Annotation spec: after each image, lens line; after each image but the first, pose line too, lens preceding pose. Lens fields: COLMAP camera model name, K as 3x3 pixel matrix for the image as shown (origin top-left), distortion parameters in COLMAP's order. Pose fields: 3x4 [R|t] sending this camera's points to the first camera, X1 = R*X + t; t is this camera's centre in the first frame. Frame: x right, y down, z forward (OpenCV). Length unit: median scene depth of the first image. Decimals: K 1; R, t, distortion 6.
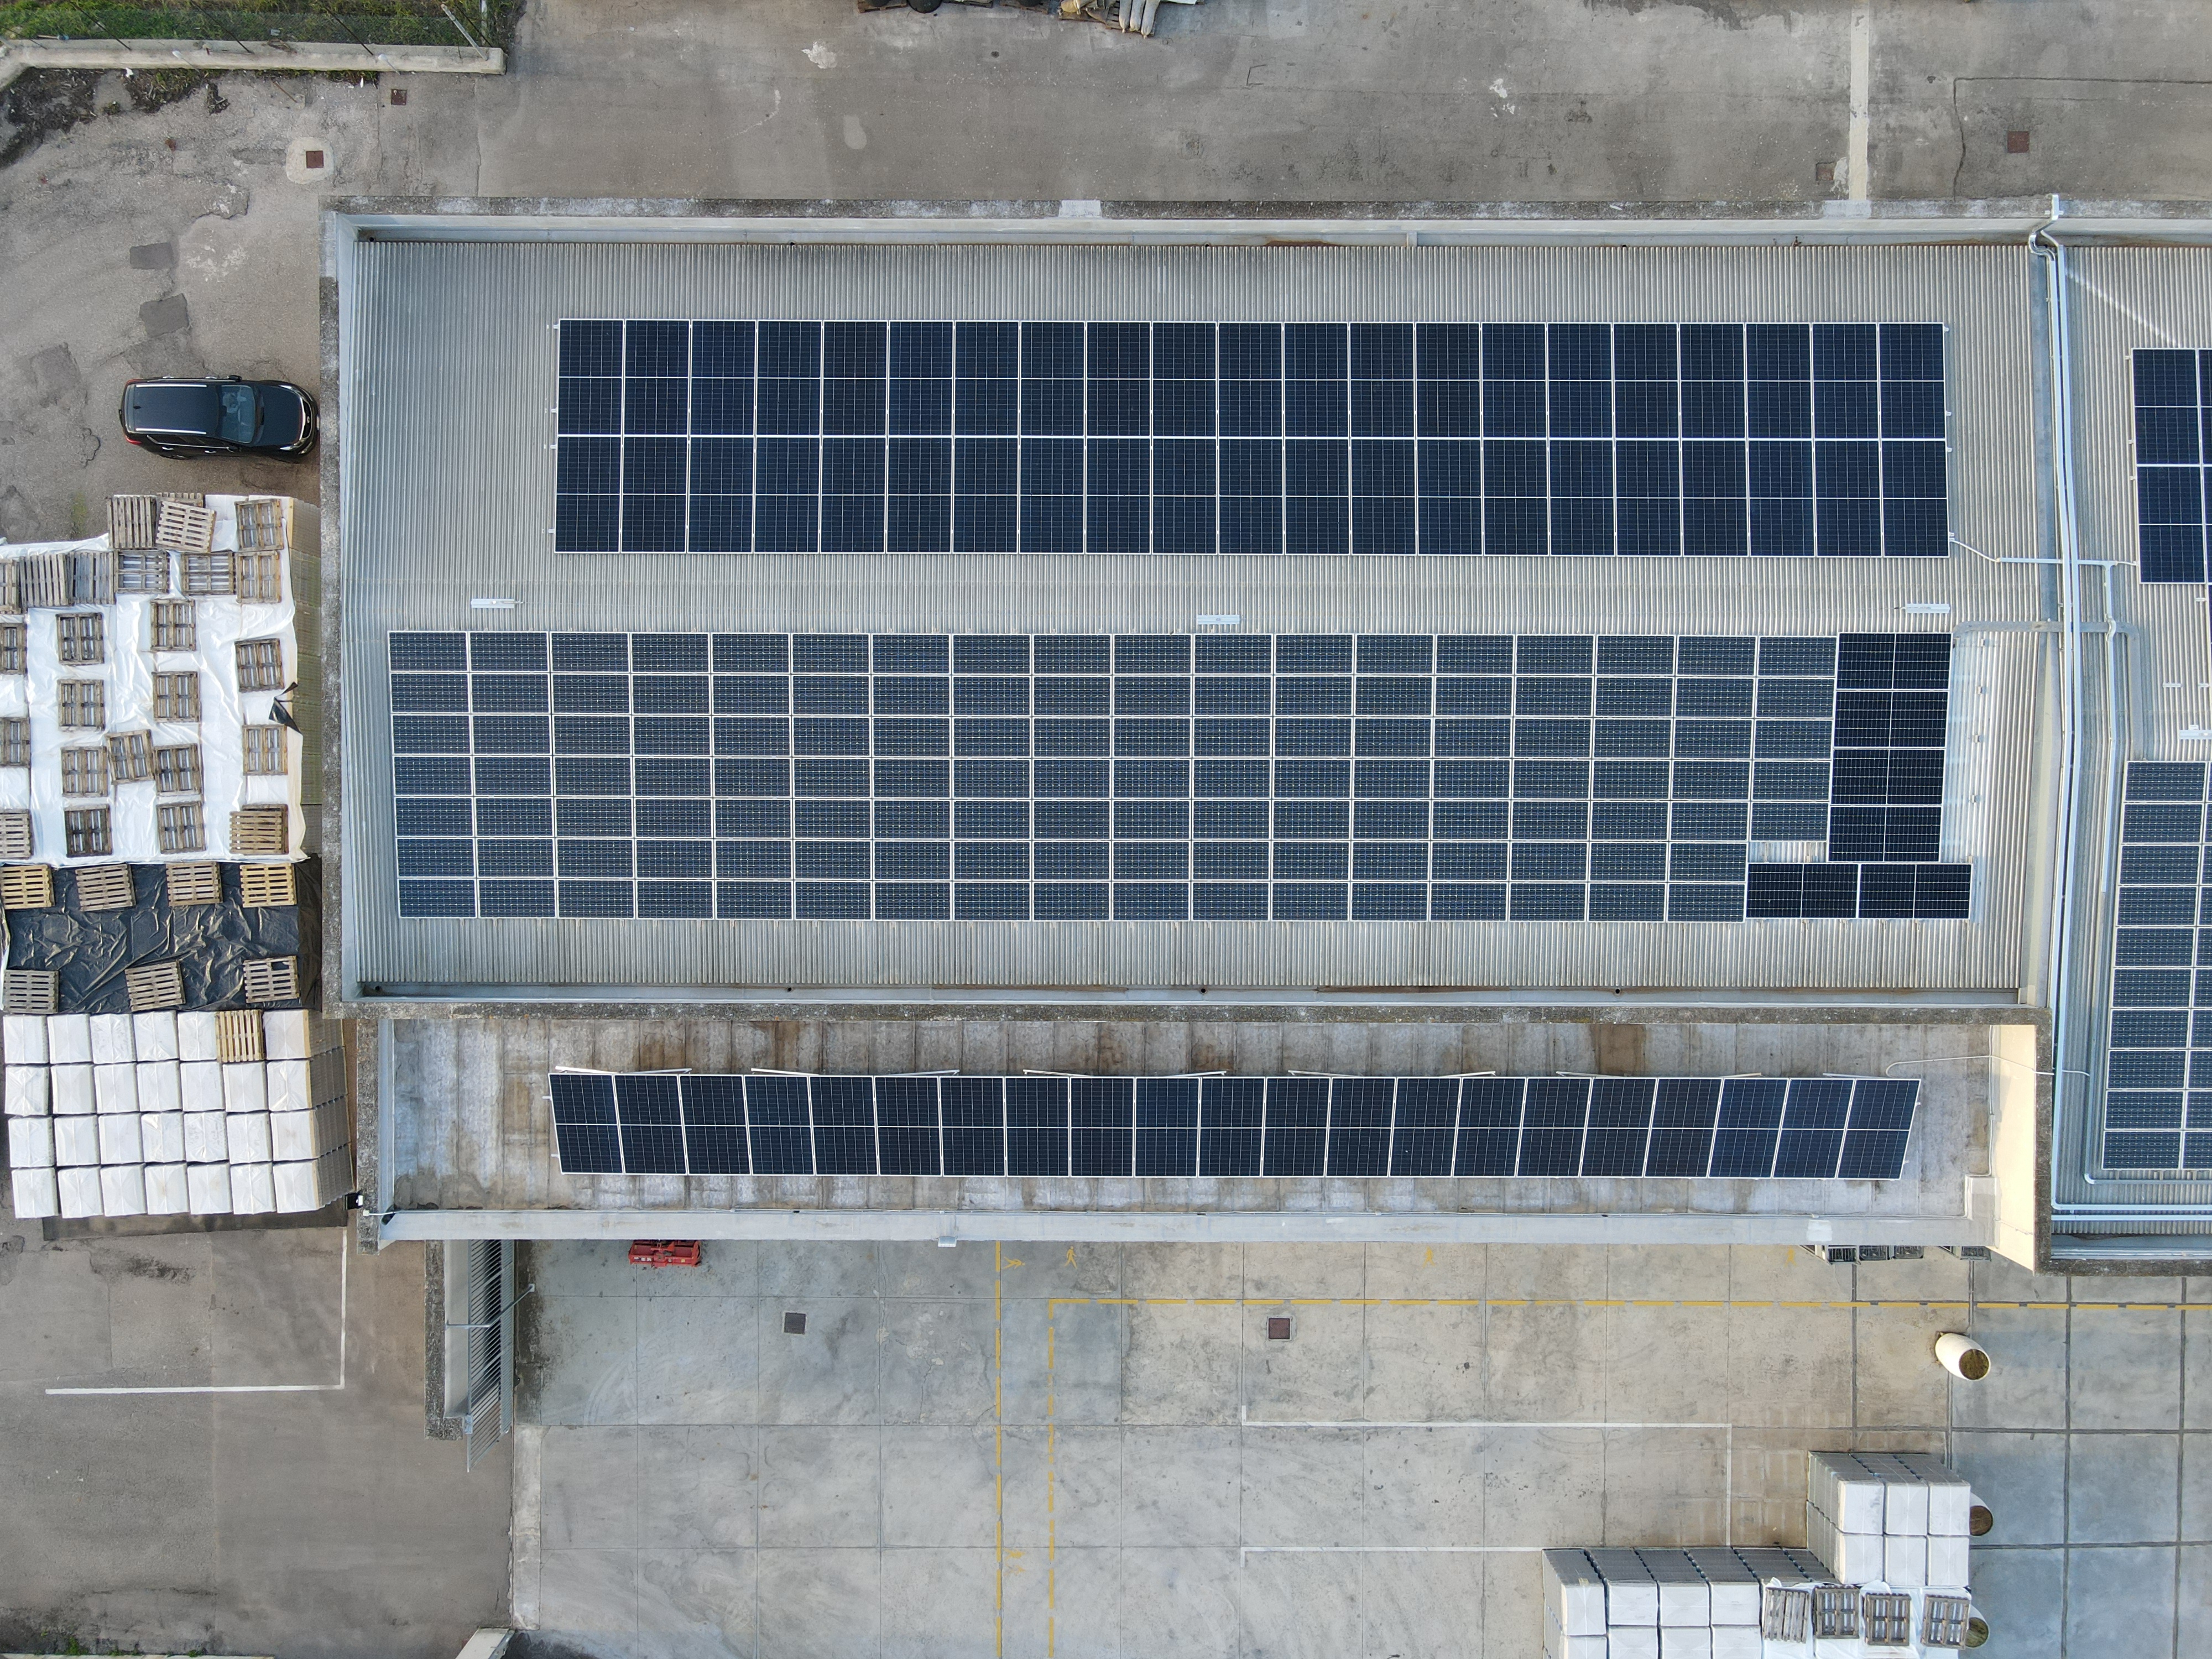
lens RADIAL K [[1541.3, 0, 1066.8], [0, 1541.3, 800.8], [0, 0, 1]] dist [0.033265, -0.034921]
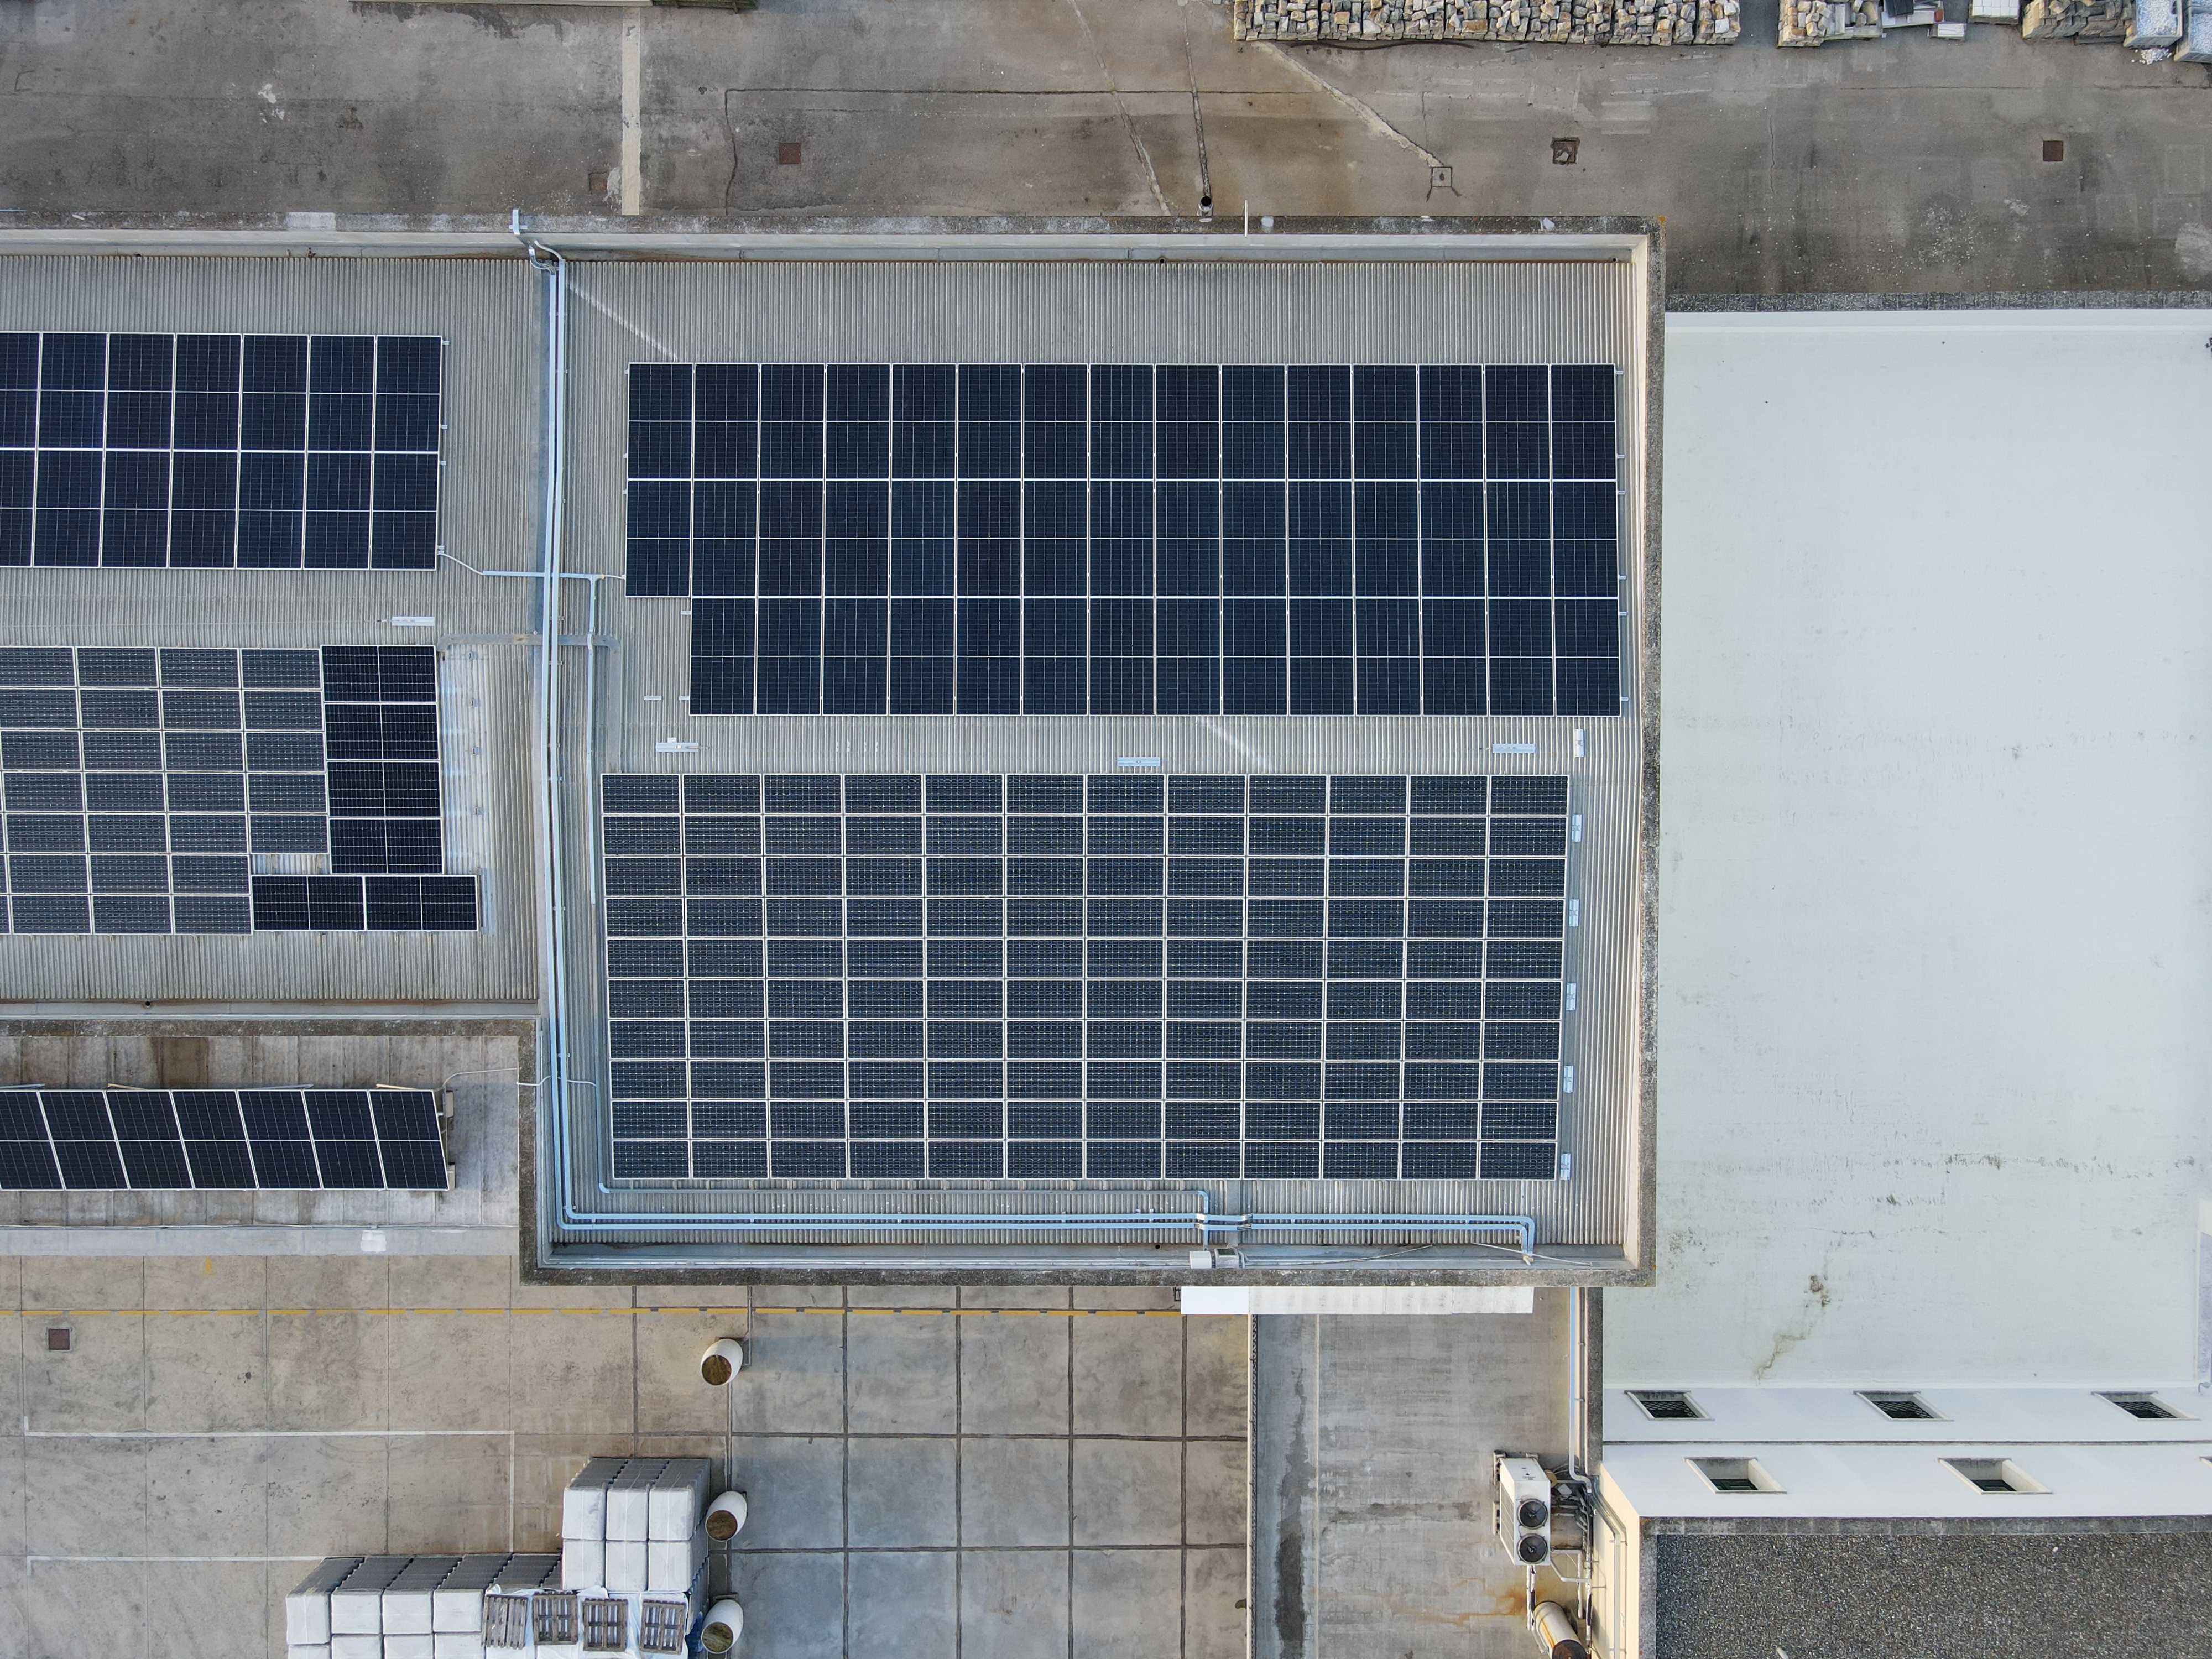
lens RADIAL K [[1541.3, 0, 1093.1], [0, 1541.3, 801.5], [0, 0, 1]] dist [0.033265, -0.034921]
pose [[0.999923, 0.000448, 0.012410, 0.796969], [-0.000499, 0.999991, 0.004118, -0.009671], [-0.012408, -0.004124, 0.999915, -0.005604]]
